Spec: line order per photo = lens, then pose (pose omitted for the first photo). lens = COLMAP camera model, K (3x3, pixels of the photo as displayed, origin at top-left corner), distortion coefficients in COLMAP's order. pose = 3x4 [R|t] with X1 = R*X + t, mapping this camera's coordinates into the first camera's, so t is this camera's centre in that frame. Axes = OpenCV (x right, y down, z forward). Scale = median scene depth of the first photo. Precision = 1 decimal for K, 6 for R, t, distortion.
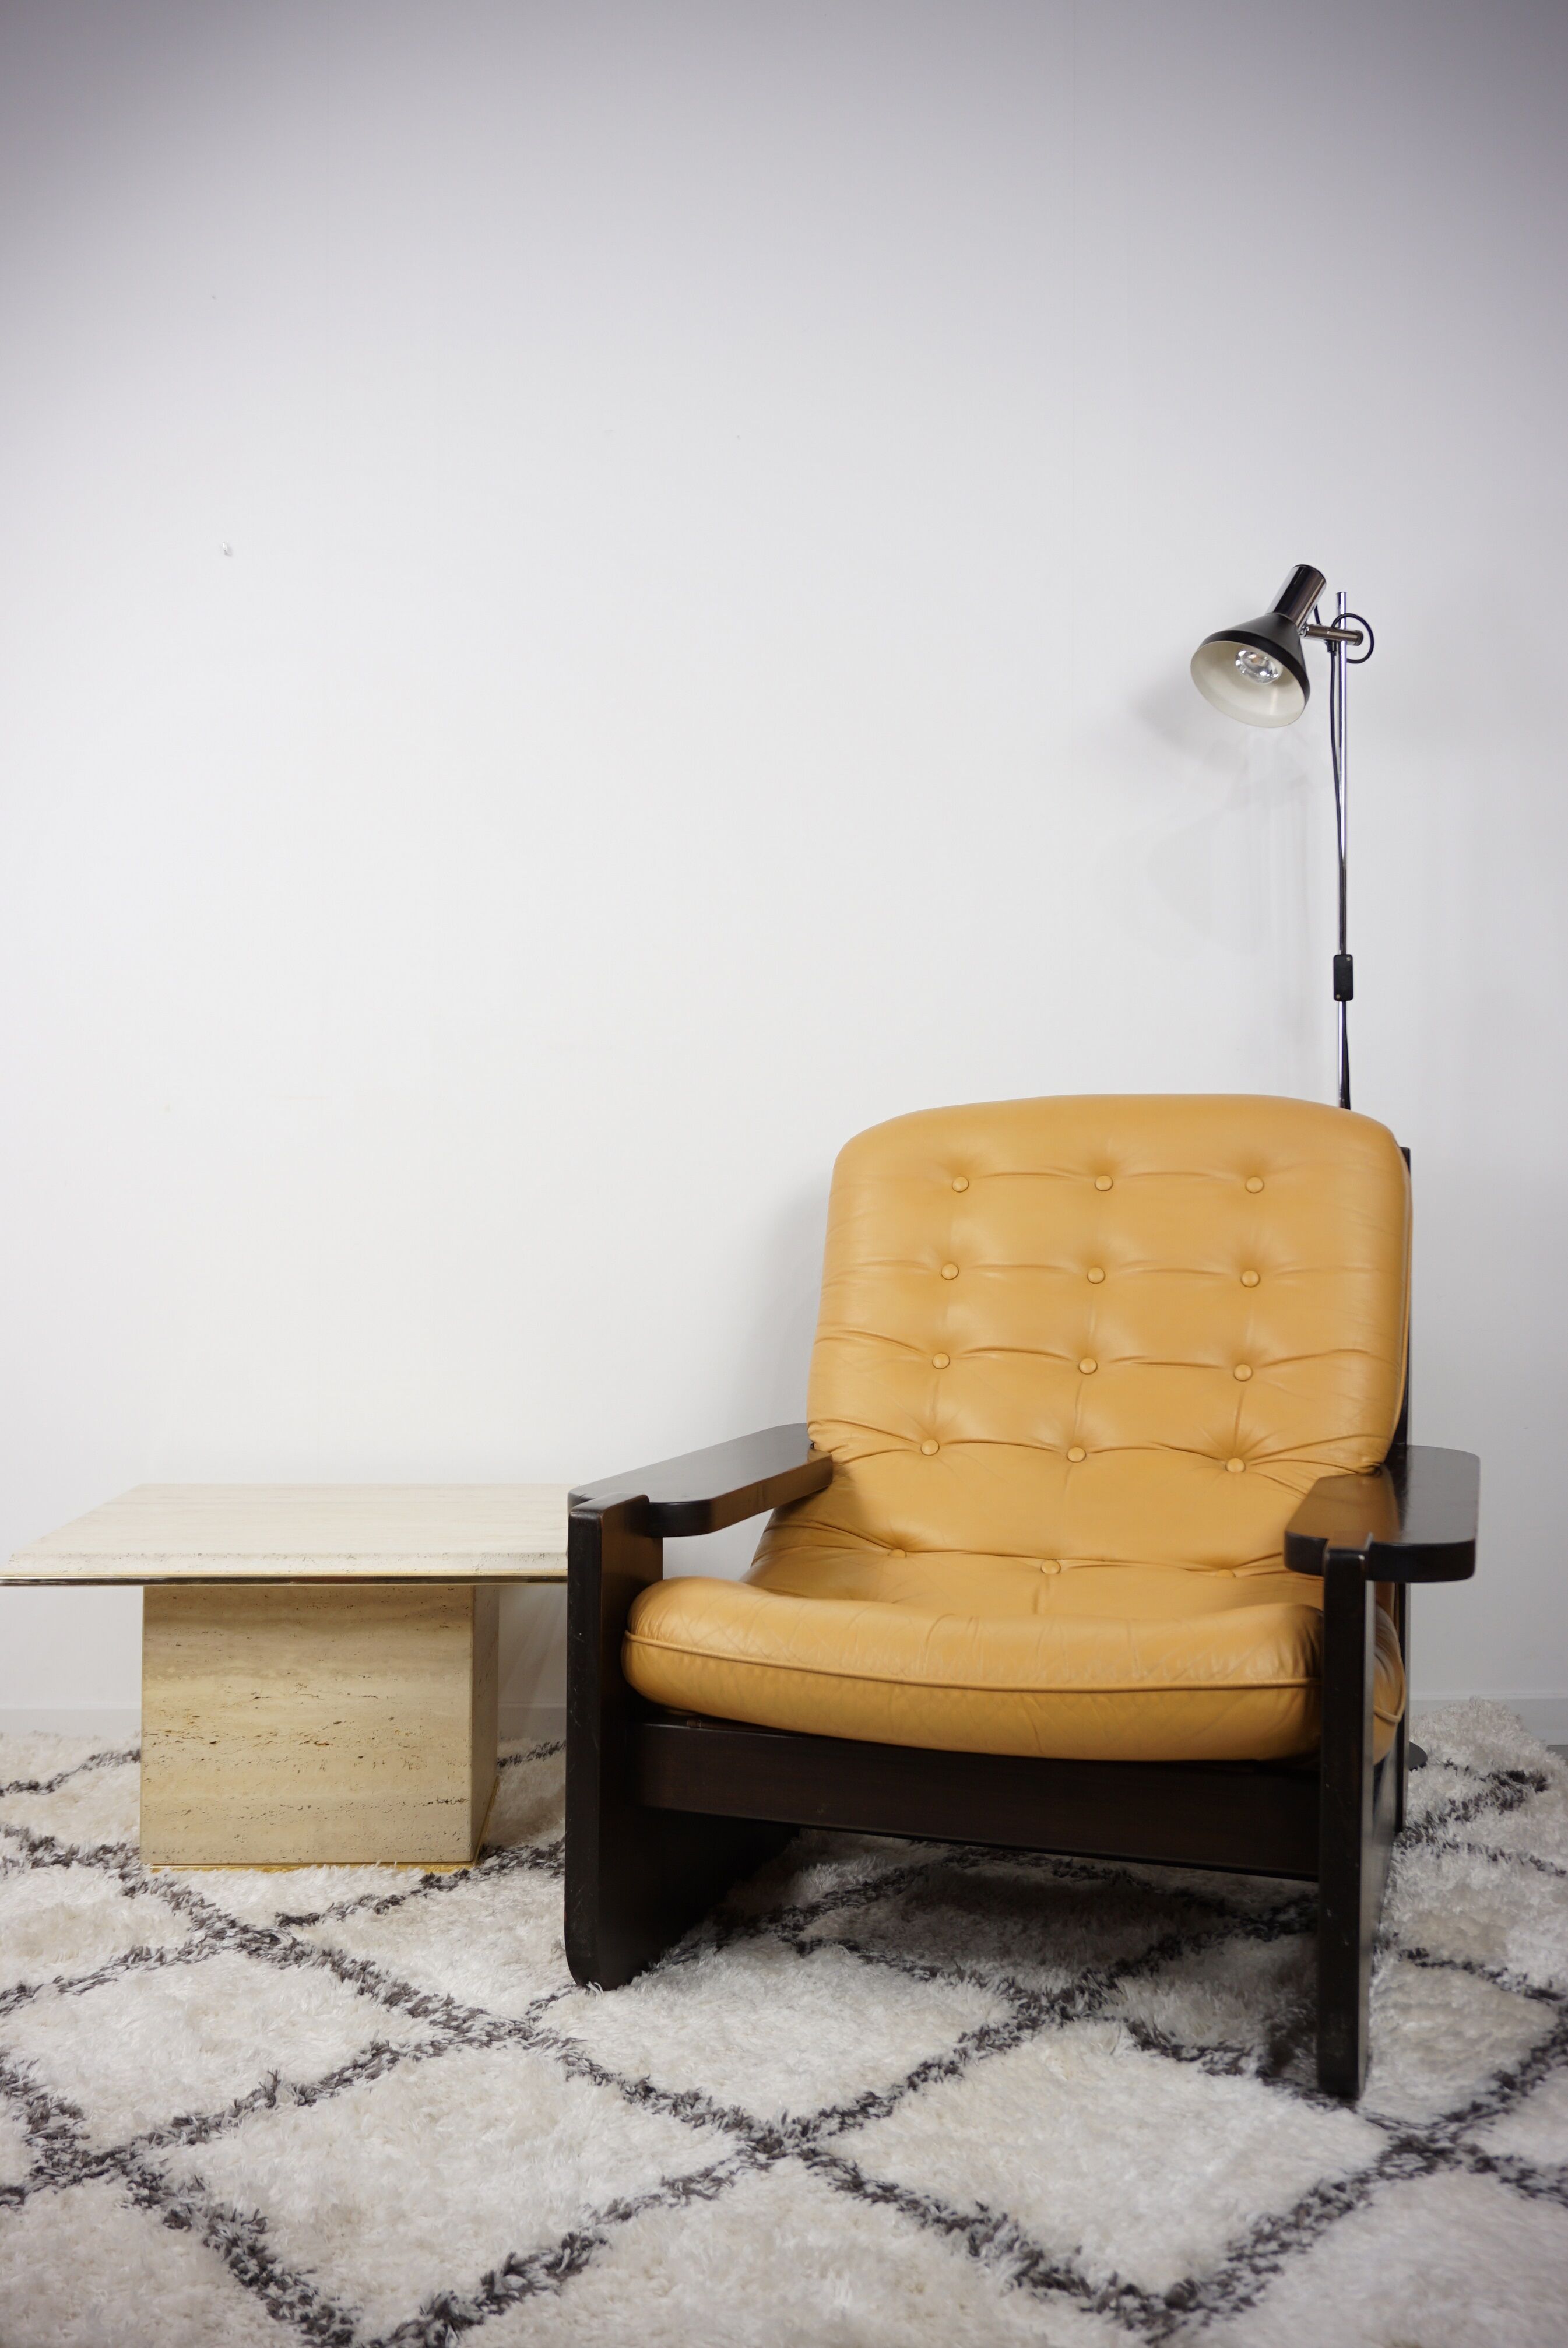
lens RADIAL K [[2112.2, 0, 788.8], [0, 2112.2, 1204.8], [0, 0, 1]] dist [0.004667, -0.001624]
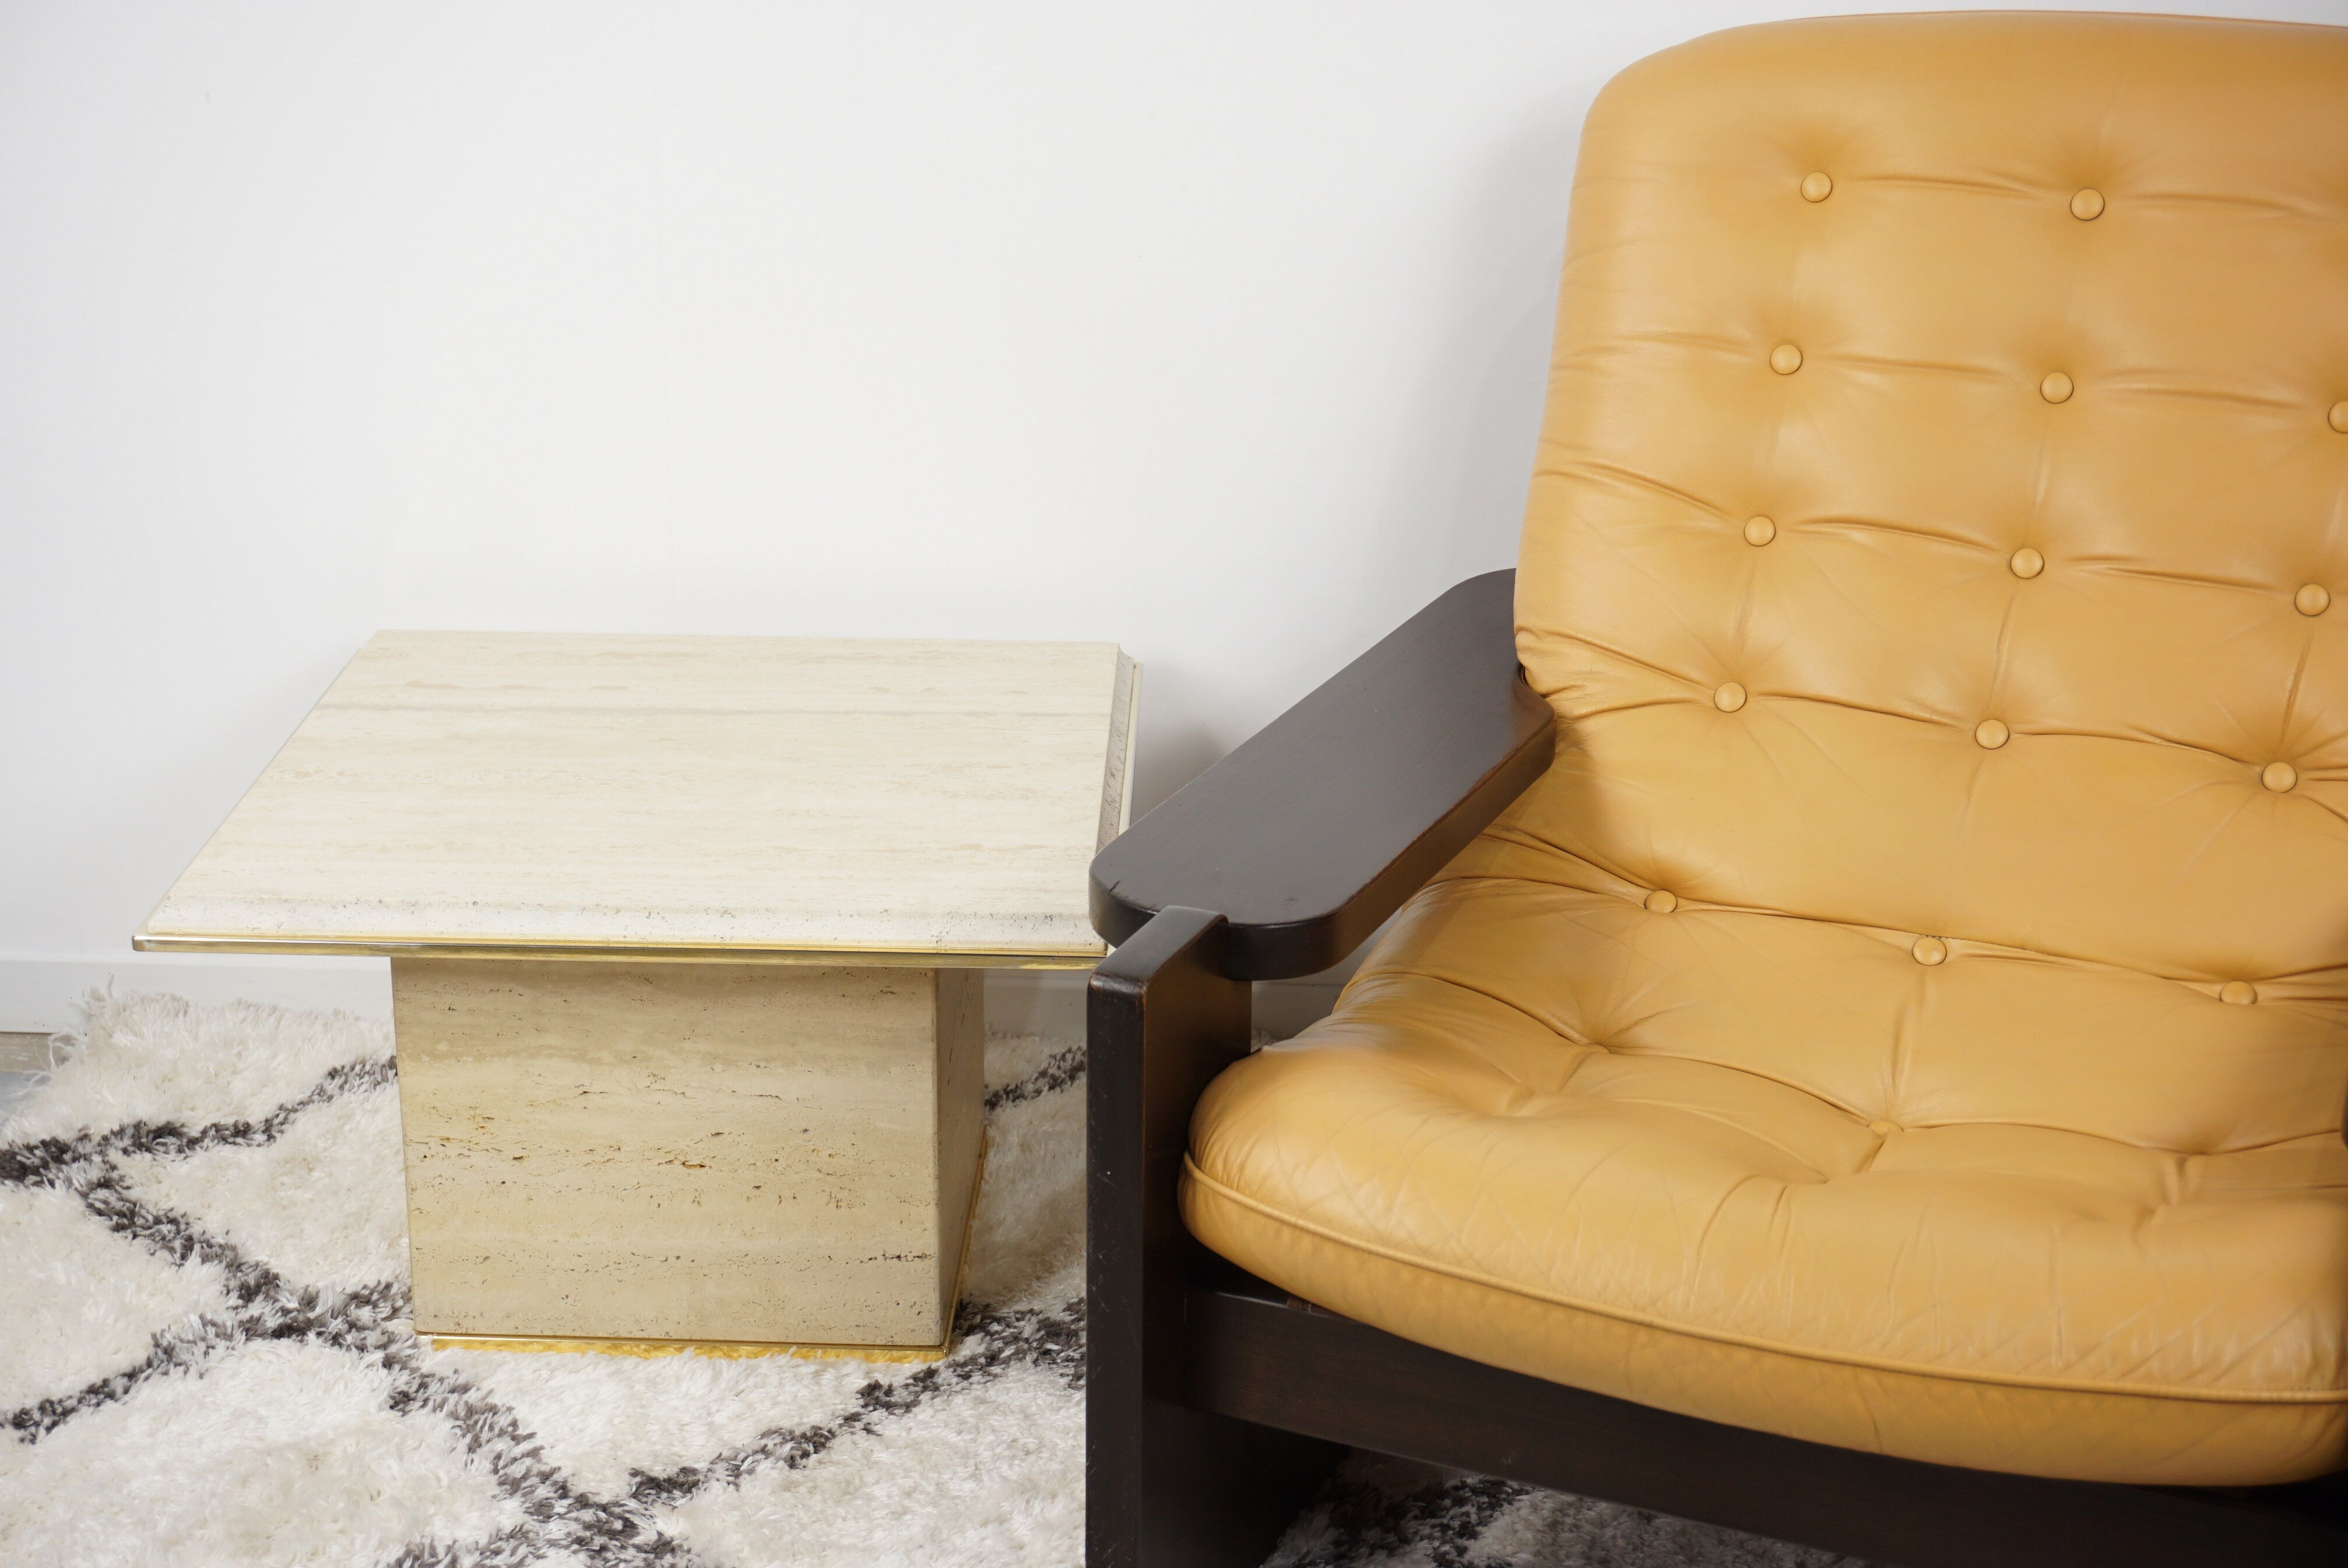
lens RADIAL K [[3589.5, 0, 1171.5], [0, 3589.5, 829.4], [0, 0, 1]] dist [0.023336, -0.063611]
pose [[0.995787, 0.033316, -0.085434, 0.001127], [-0.001855, 0.938793, 0.344476, -0.192599], [0.091681, -0.342867, 0.934899, 0.079314]]
